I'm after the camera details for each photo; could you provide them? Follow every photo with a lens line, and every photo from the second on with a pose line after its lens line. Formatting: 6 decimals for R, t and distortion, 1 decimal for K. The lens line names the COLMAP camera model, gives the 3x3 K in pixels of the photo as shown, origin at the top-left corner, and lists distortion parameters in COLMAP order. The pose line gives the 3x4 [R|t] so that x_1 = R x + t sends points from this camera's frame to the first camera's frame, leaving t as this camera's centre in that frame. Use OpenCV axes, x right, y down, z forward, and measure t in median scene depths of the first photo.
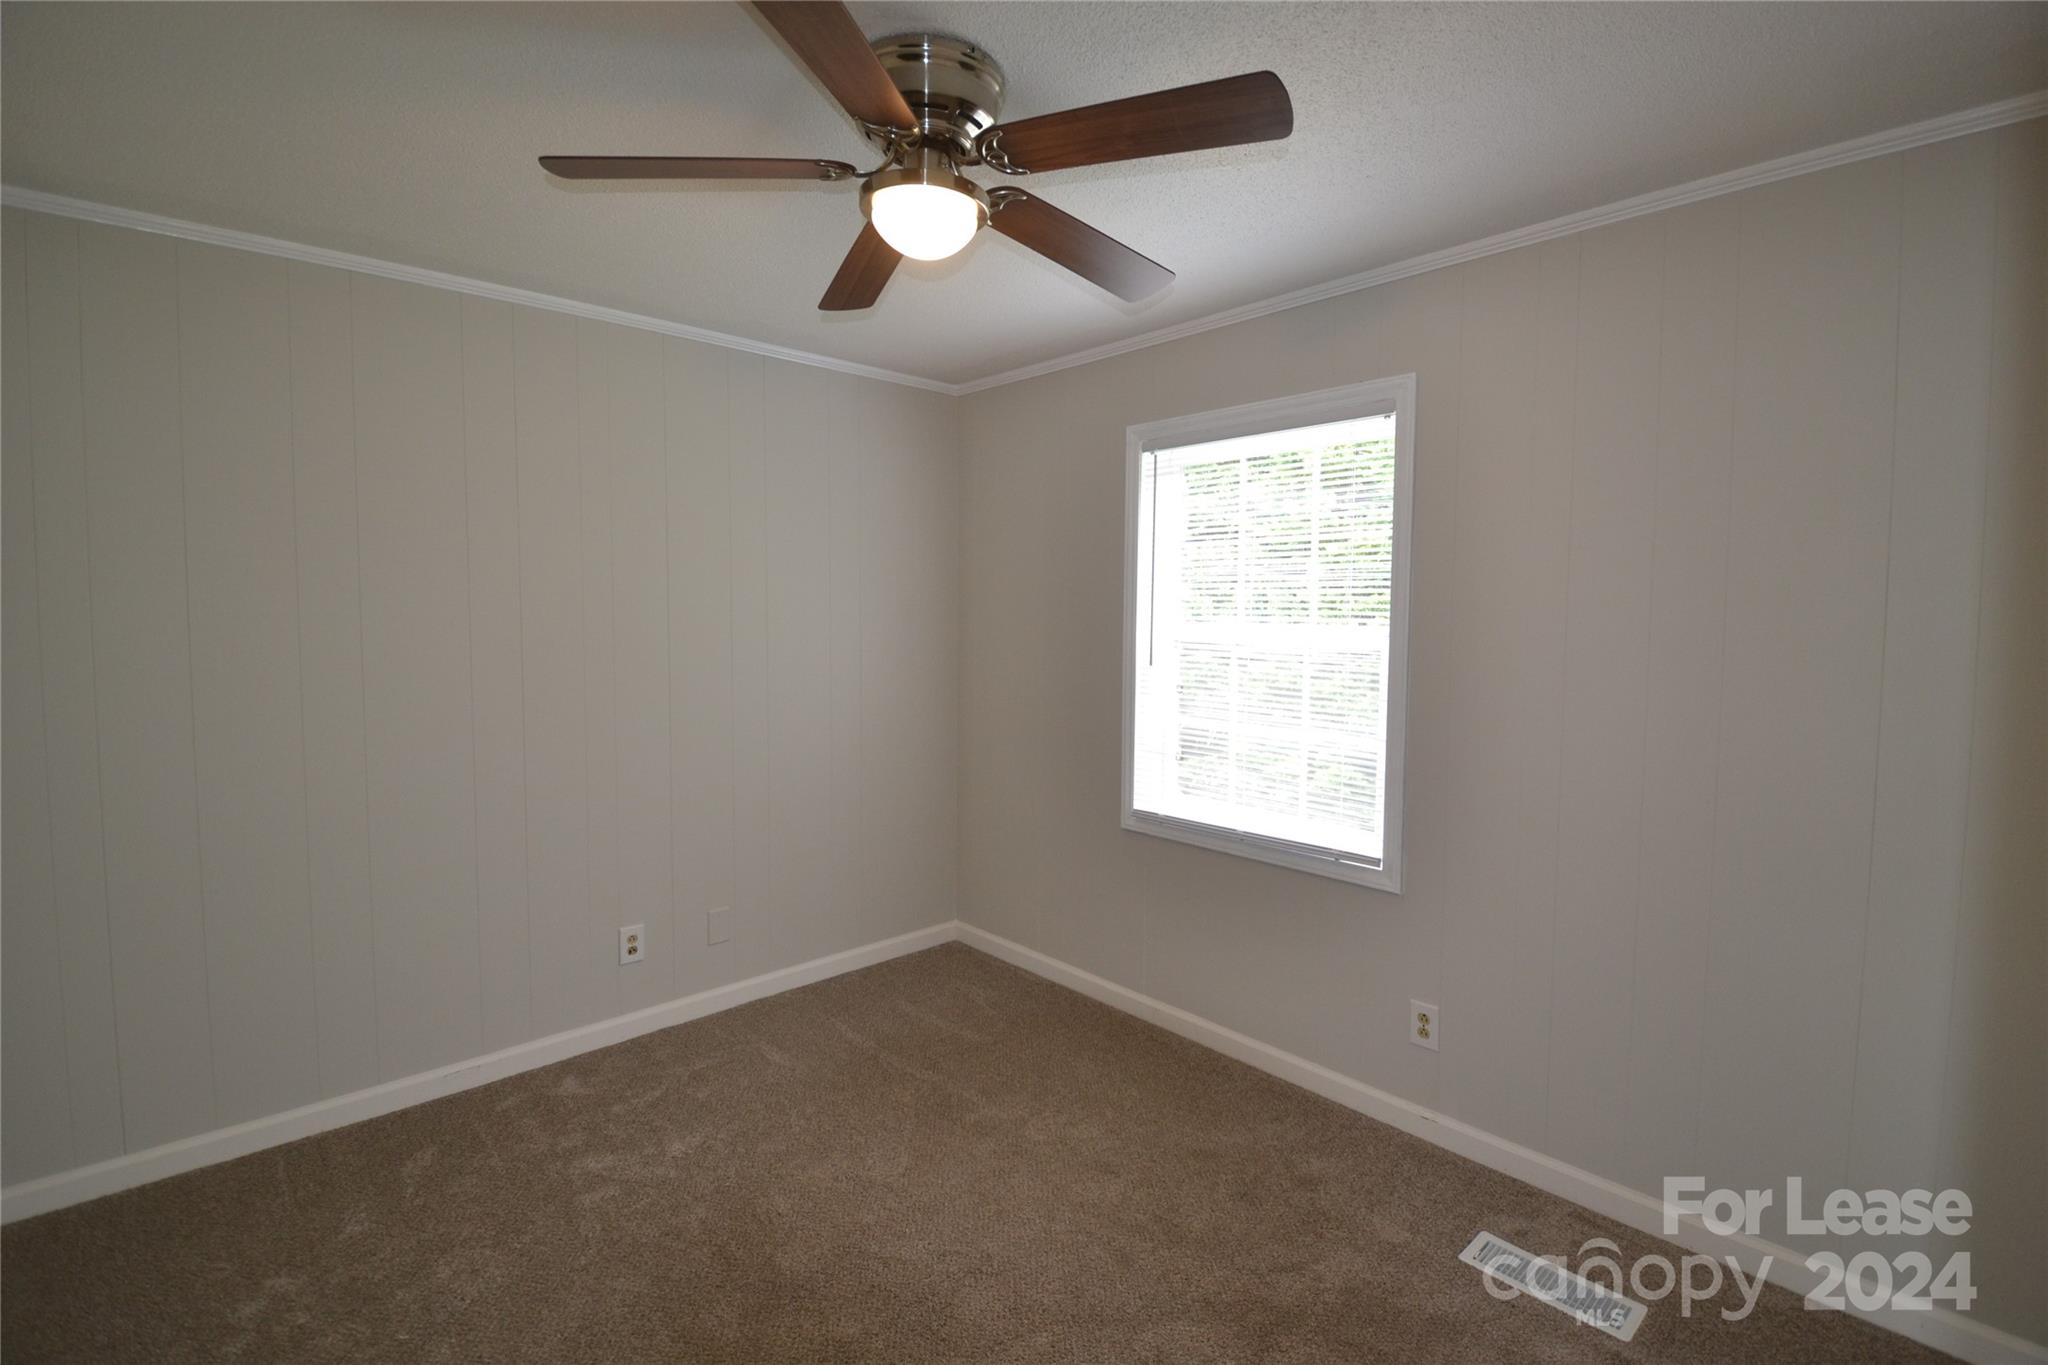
lens RADIAL K [[917.1, 0, 1027.6], [0, 917.1, 664.4], [0, 0, 1]] dist [0.021184, -0.025584]
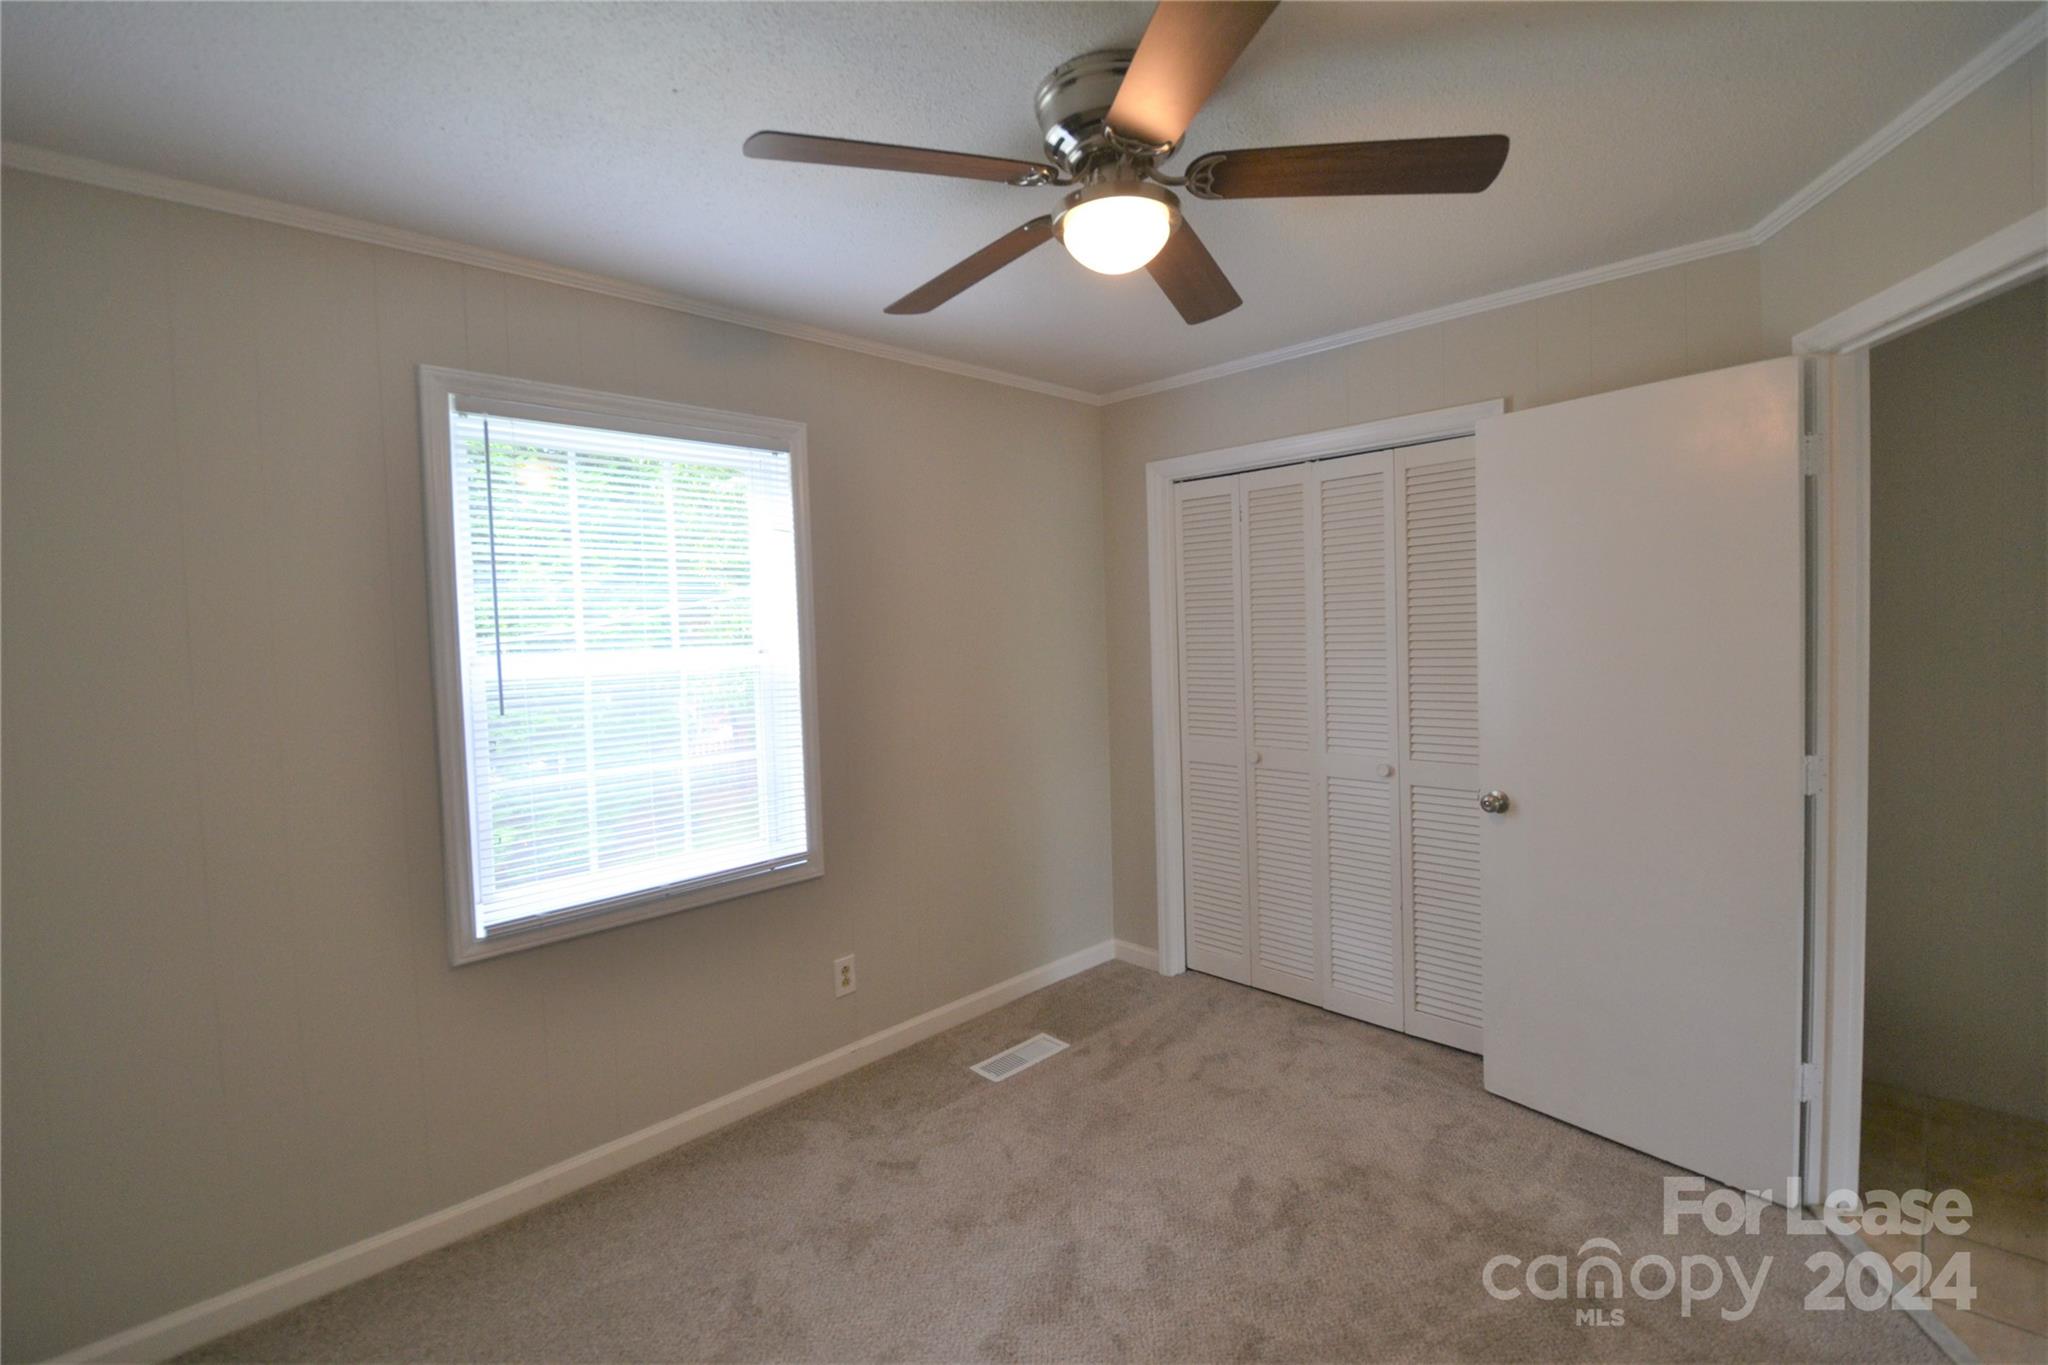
lens RADIAL K [[917.1, 0, 1027.6], [0, 917.1, 664.4], [0, 0, 1]] dist [0.021184, -0.025584]
pose [[-0.050909, -0.054224, 0.997230, -0.736763], [0.087892, 0.994407, 0.058558, -0.056491], [-0.994828, 0.090630, -0.045858, 0.776191]]
